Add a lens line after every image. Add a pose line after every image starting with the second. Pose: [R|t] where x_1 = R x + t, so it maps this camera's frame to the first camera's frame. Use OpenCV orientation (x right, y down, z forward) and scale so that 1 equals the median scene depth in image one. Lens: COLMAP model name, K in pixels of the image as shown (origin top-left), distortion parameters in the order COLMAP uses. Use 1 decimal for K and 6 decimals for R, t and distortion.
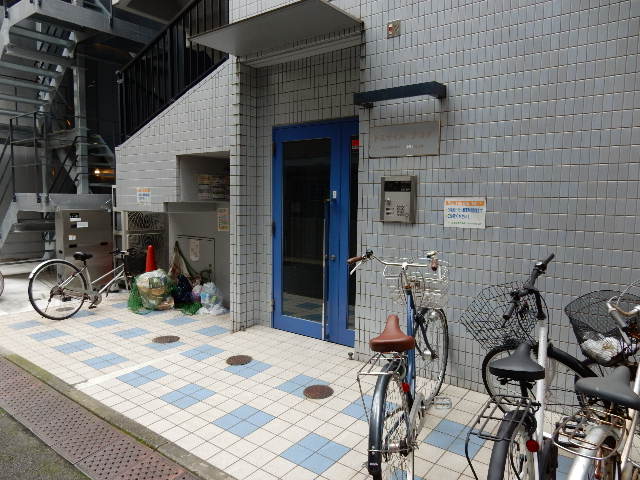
lens RADIAL K [[470.8, 0, 320.0], [0, 470.8, 240.0], [0, 0, 1]] dist [-0.007272, 0.010536]
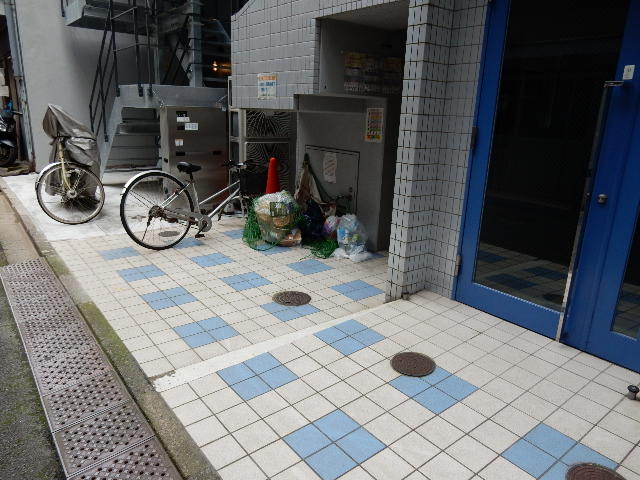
lens RADIAL K [[470.8, 0, 320.0], [0, 470.8, 240.0], [0, 0, 1]] dist [-0.007272, 0.010536]
pose [[0.969336, 0.088649, -0.229190, -0.115501], [-0.047495, 0.982663, 0.179212, 0.002855], [0.241104, -0.162832, 0.956742, 0.308462]]
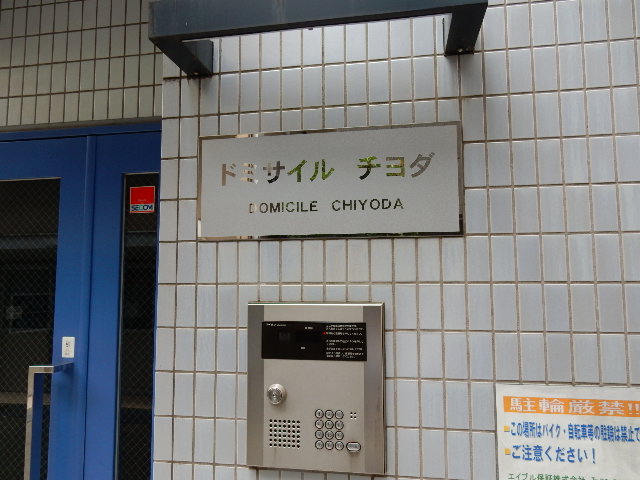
lens RADIAL K [[470.8, 0, 320.0], [0, 470.8, 240.0], [0, 0, 1]] dist [-0.007272, 0.010536]
pose [[0.879108, 0.028849, 0.475748, 0.020177], [0.055549, 0.985162, -0.162386, -0.079693], [-0.473374, 0.169182, 0.864462, 0.463719]]
